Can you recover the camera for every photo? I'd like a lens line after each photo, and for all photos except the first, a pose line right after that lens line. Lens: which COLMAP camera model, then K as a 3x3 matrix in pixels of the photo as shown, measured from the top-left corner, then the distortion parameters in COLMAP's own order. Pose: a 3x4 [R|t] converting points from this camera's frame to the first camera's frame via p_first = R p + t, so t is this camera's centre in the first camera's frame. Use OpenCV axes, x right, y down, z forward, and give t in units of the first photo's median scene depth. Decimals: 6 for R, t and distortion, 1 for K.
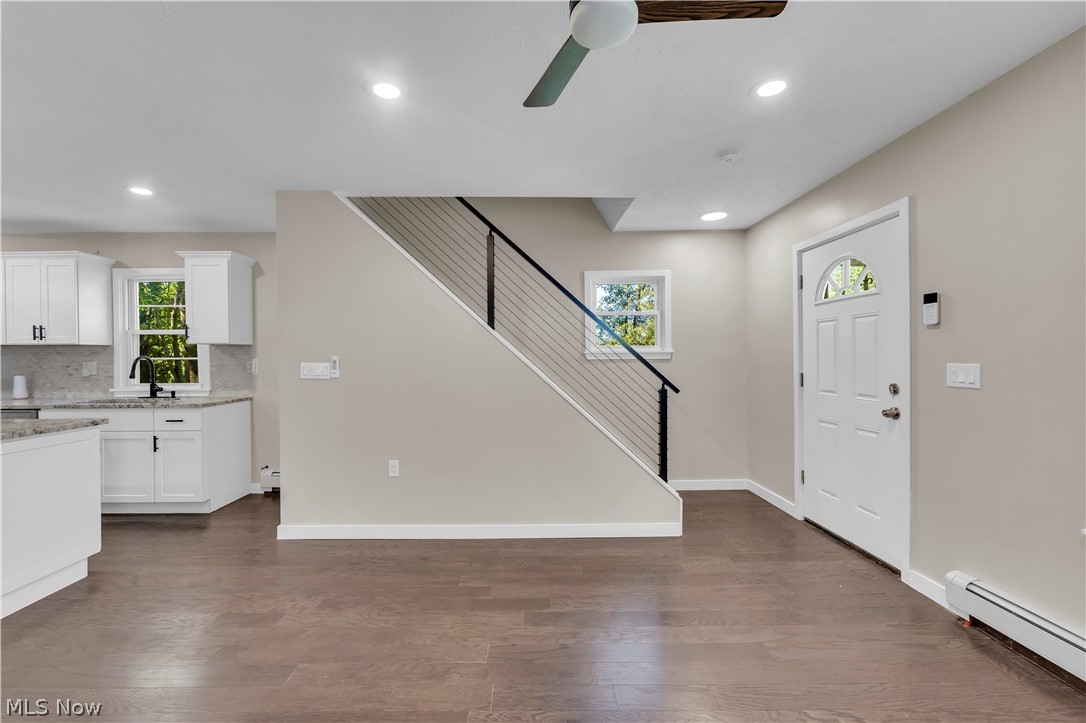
lens RADIAL K [[442.6, 0, 534.8], [0, 442.6, 360.0], [0, 0, 1]] dist [-0.007111, 0.000342]
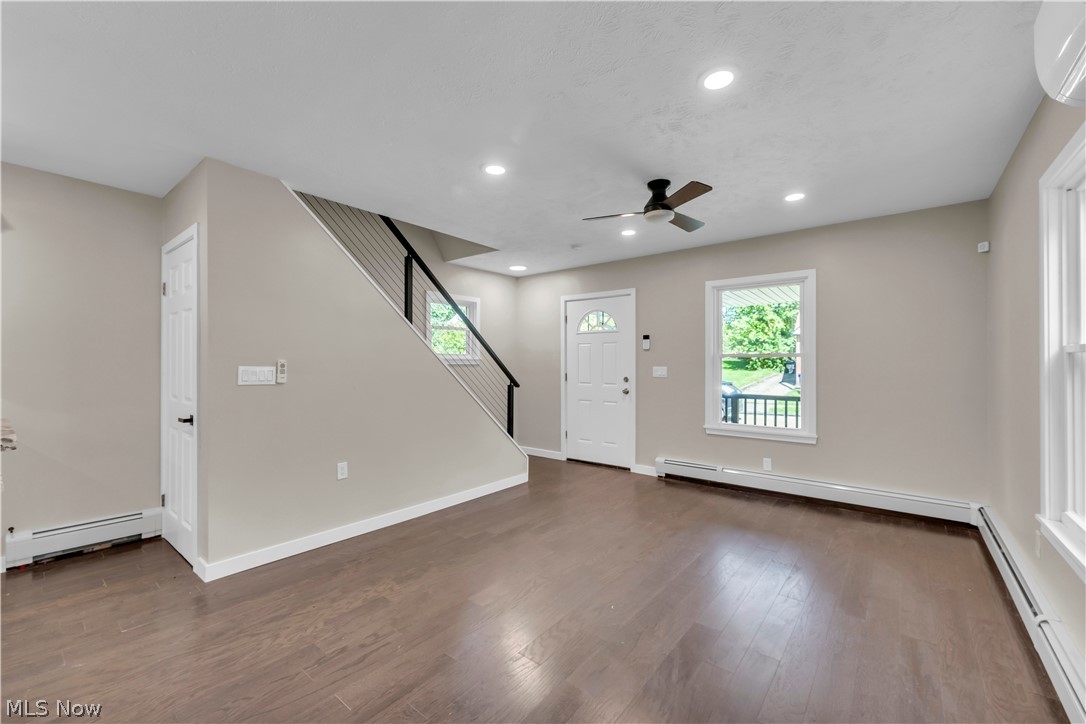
lens RADIAL K [[442.6, 0, 539.4], [0, 442.6, 362.1], [0, 0, 1]] dist [-0.007111, 0.000342]
pose [[0.637436, 0.008970, 0.770451, -0.716412], [-0.001179, 0.999942, -0.010666, 0.005294], [-0.770502, 0.005891, 0.637410, 0.002488]]
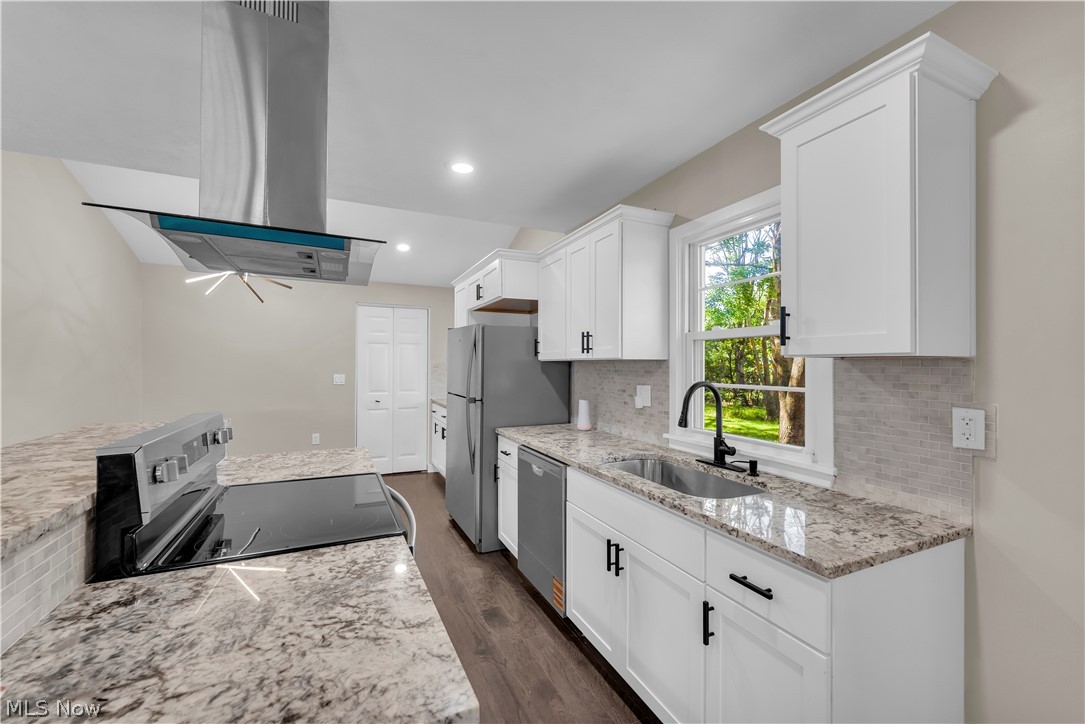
lens RADIAL K [[442.2, 0, 545.7], [0, 442.2, 363.0], [0, 0, 1]] dist [-0.007111, 0.000342]
pose [[0.412691, 0.004012, -0.910862, -0.560083], [-0.013900, 0.999902, -0.001893, -0.029644], [0.910765, 0.013442, 0.412706, 0.696228]]
